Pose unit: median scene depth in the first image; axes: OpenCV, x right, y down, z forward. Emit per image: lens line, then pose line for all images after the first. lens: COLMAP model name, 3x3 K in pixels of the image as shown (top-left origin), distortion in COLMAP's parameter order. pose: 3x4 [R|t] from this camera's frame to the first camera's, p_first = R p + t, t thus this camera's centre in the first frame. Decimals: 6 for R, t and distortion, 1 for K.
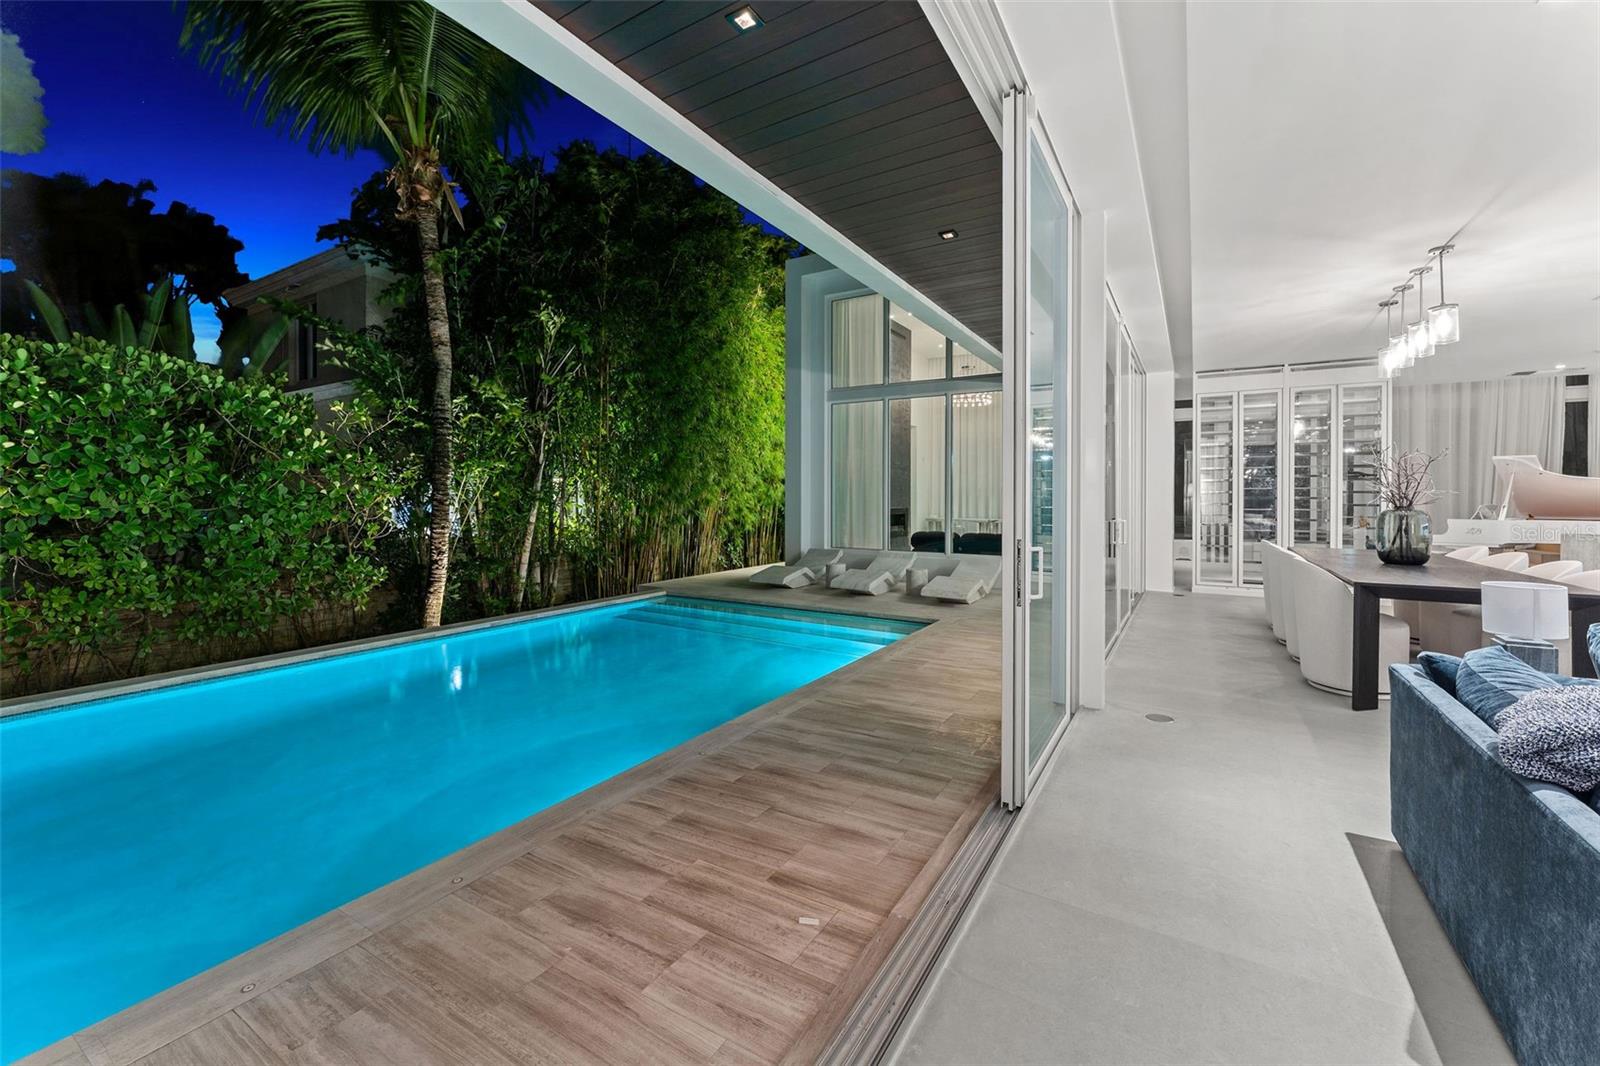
lens RADIAL K [[654.6, 0, 803.2], [0, 654.6, 506.3], [0, 0, 1]] dist [-0.001348, -0.000185]
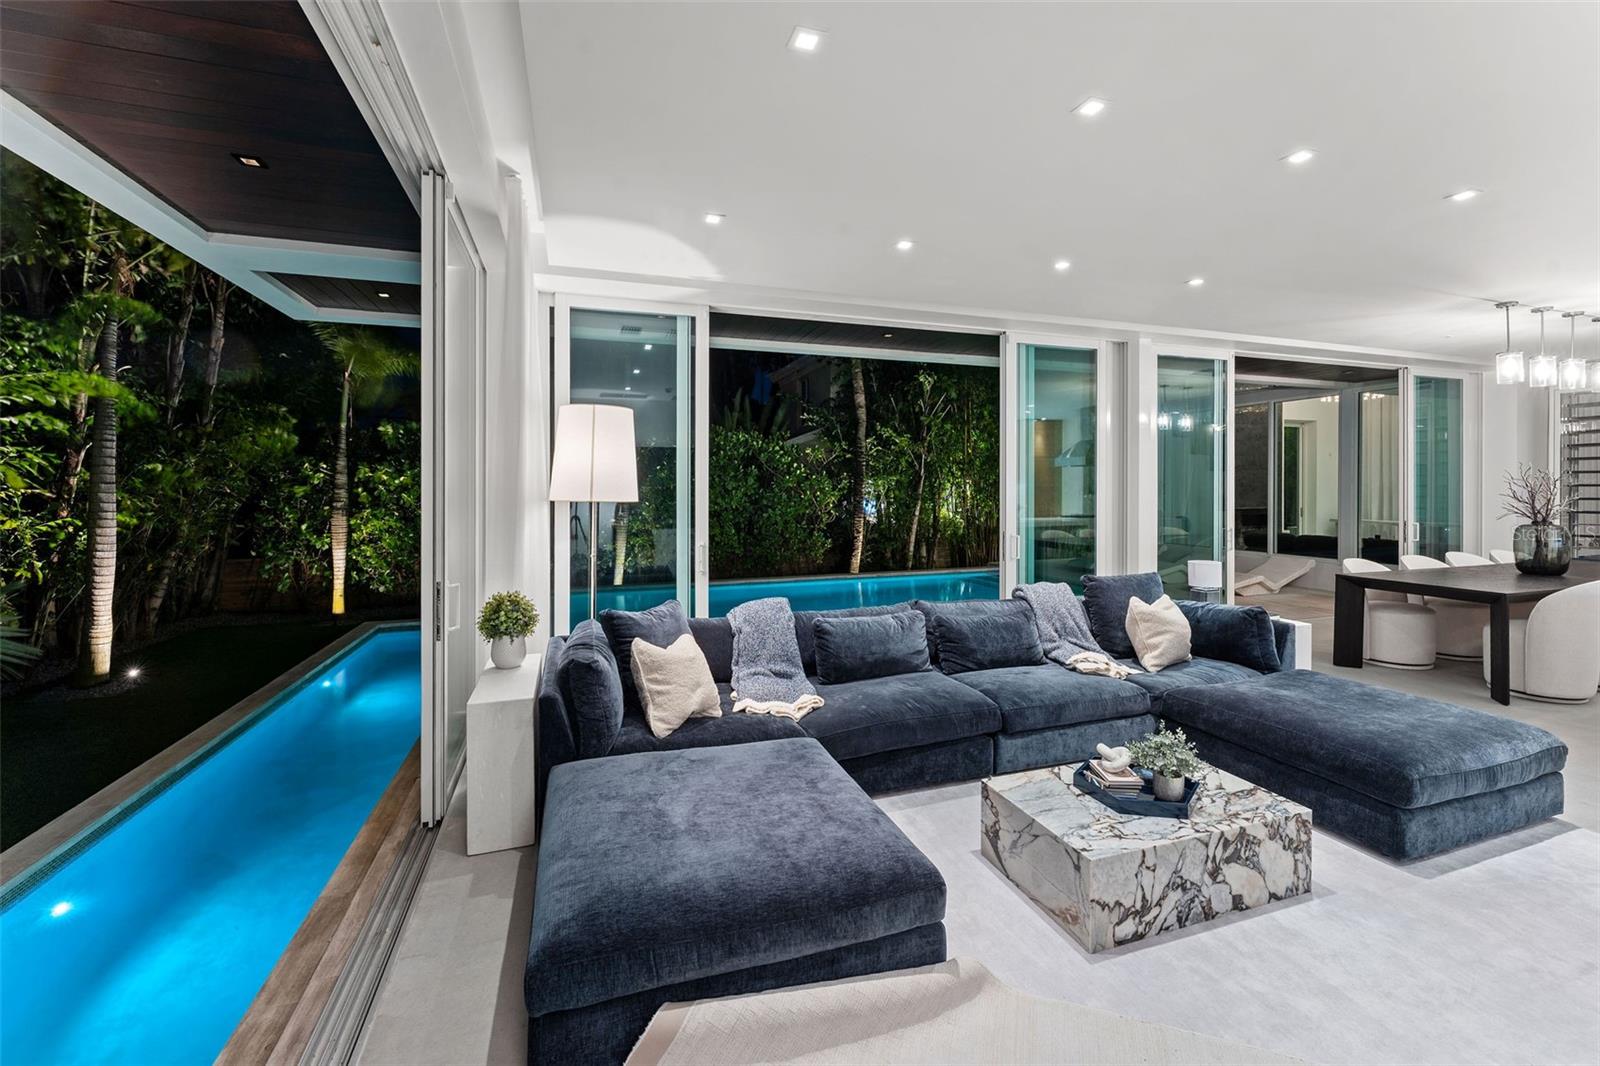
lens RADIAL K [[660.1, 0, 802.1], [0, 660.1, 490.2], [0, 0, 1]] dist [-0.000324, -0.000011]
pose [[0.775399, -0.001381, -0.631470, 0.394495], [-0.004266, 0.999963, -0.007424, -0.023335], [0.631457, 0.008450, 0.775365, -0.397101]]
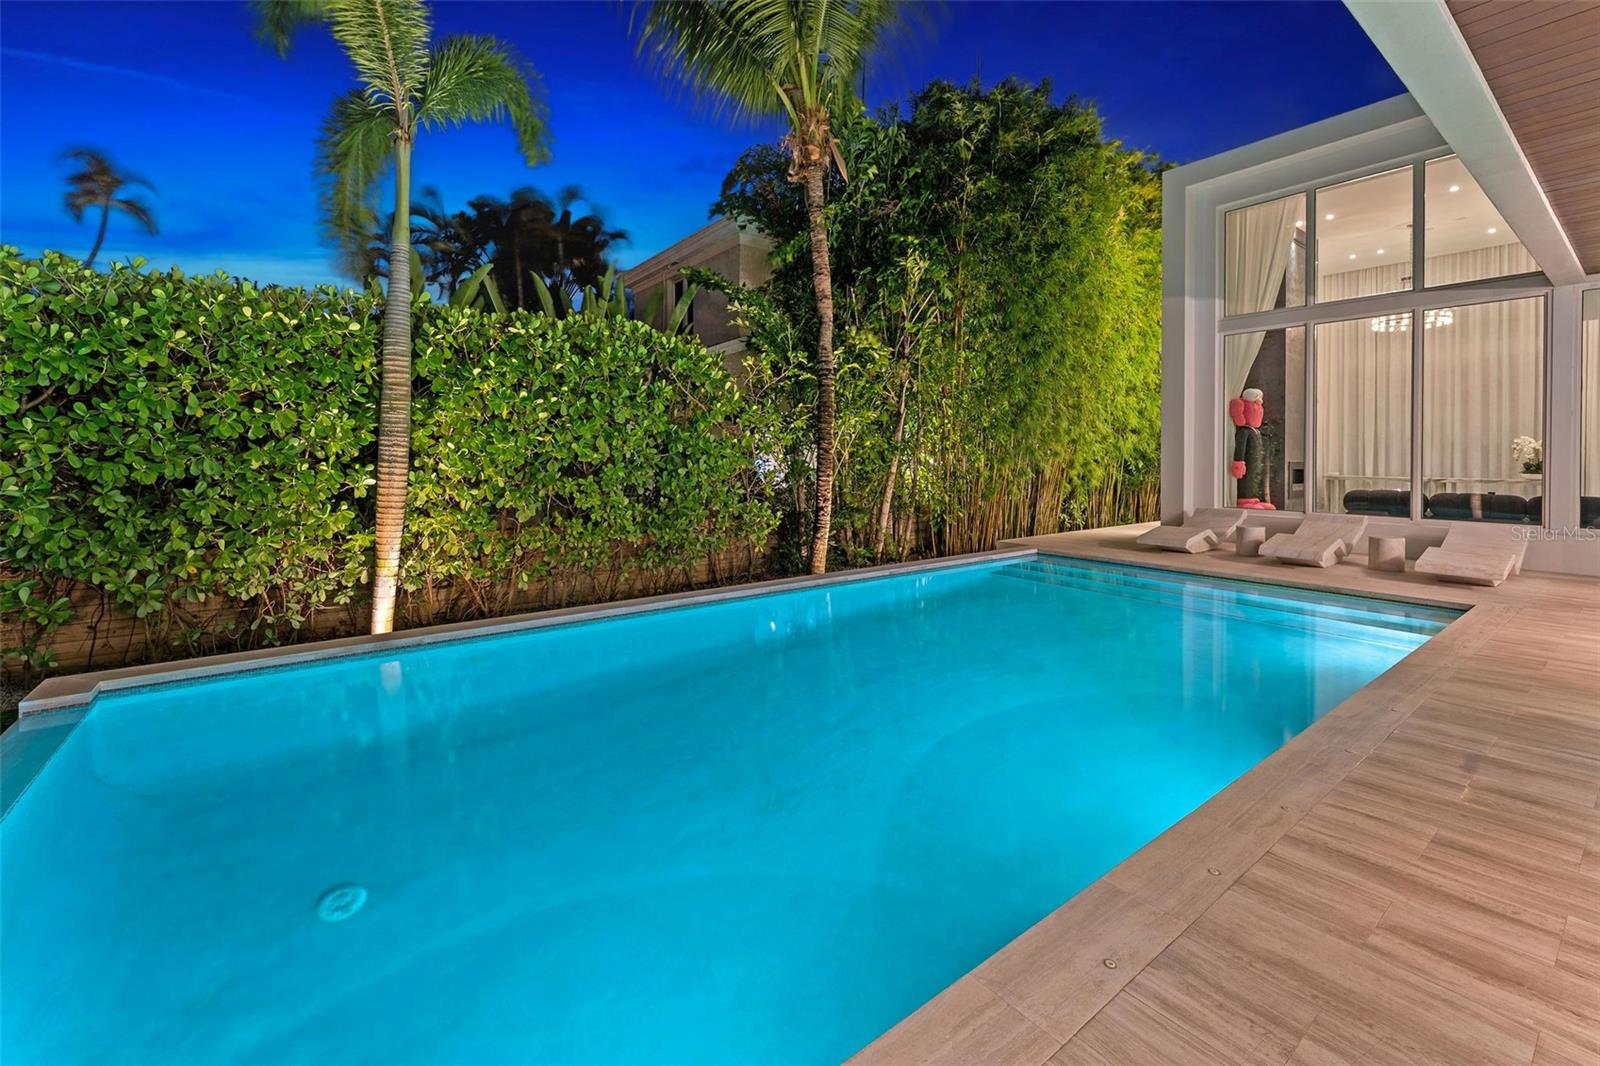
lens RADIAL K [[674.0, 0, 800.1], [0, 674.0, 464.3], [0, 0, 1]] dist [-0.000997, -0.000167]
pose [[0.926225, 0.004311, -0.376946, -0.187878], [-0.004750, 0.999989, -0.000236, 0.015090], [0.376940, 0.002009, 0.926235, 0.001729]]
